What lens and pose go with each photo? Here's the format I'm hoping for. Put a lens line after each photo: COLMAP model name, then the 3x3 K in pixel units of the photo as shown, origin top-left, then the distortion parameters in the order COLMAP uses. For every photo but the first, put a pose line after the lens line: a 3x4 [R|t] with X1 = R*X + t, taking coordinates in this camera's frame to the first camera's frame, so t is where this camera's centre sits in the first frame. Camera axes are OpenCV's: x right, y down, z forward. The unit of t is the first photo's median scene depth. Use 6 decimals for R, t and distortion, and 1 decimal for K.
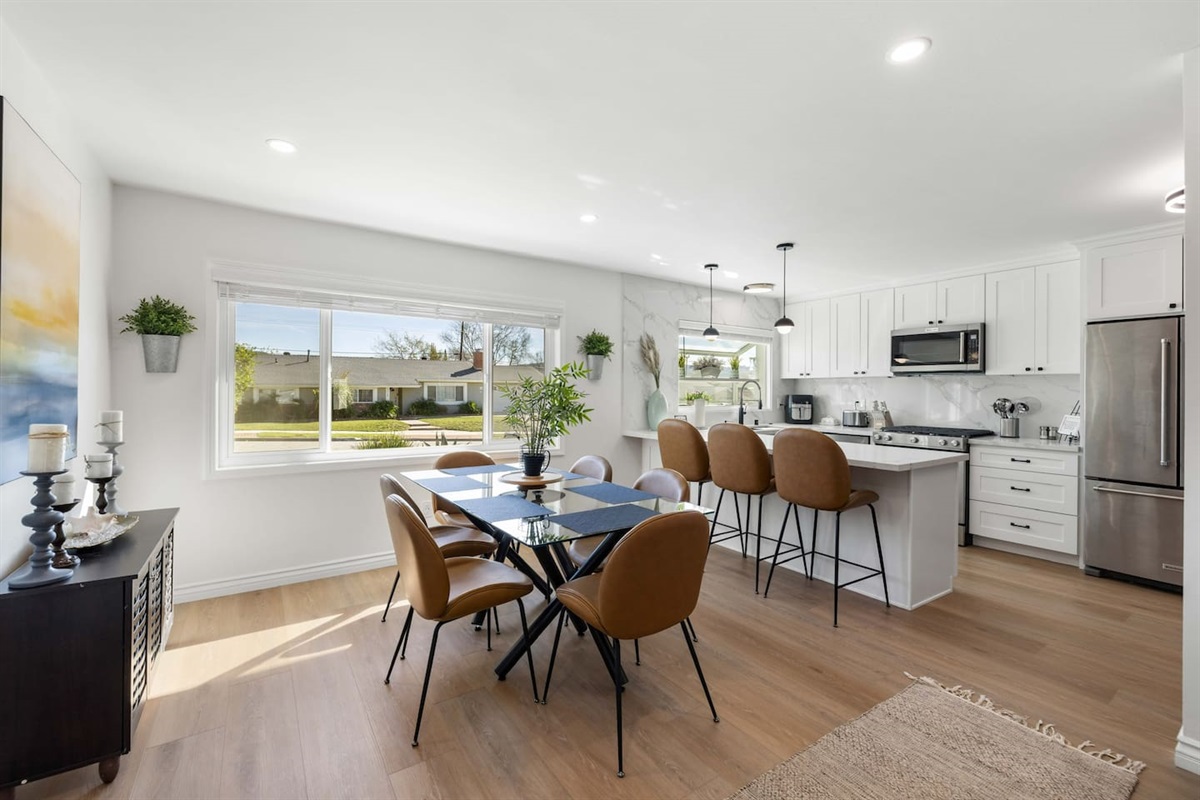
lens RADIAL K [[509.6, 0, 601.6], [0, 509.6, 392.7], [0, 0, 1]] dist [-0.000065, 0.000076]
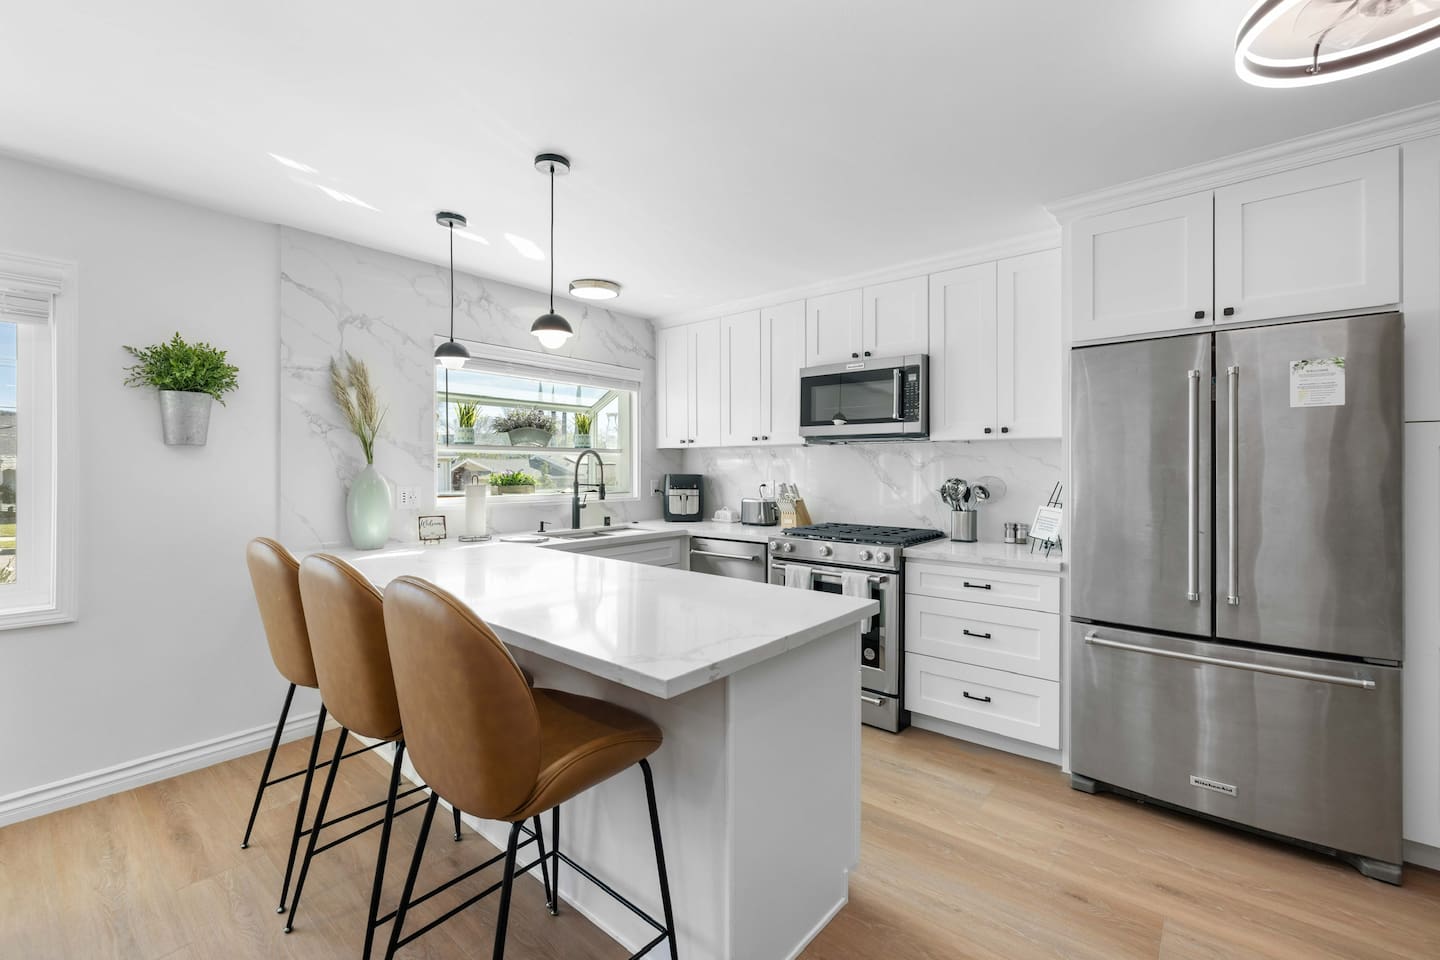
lens RADIAL K [[611.5, 0, 722.0], [0, 611.5, 471.3], [0, 0, 1]] dist [-0.000065, 0.000076]
pose [[0.961509, -0.006787, 0.274691, 0.295734], [0.006421, 0.999977, 0.002232, -0.001121], [-0.274700, -0.000382, 0.961530, 0.344626]]
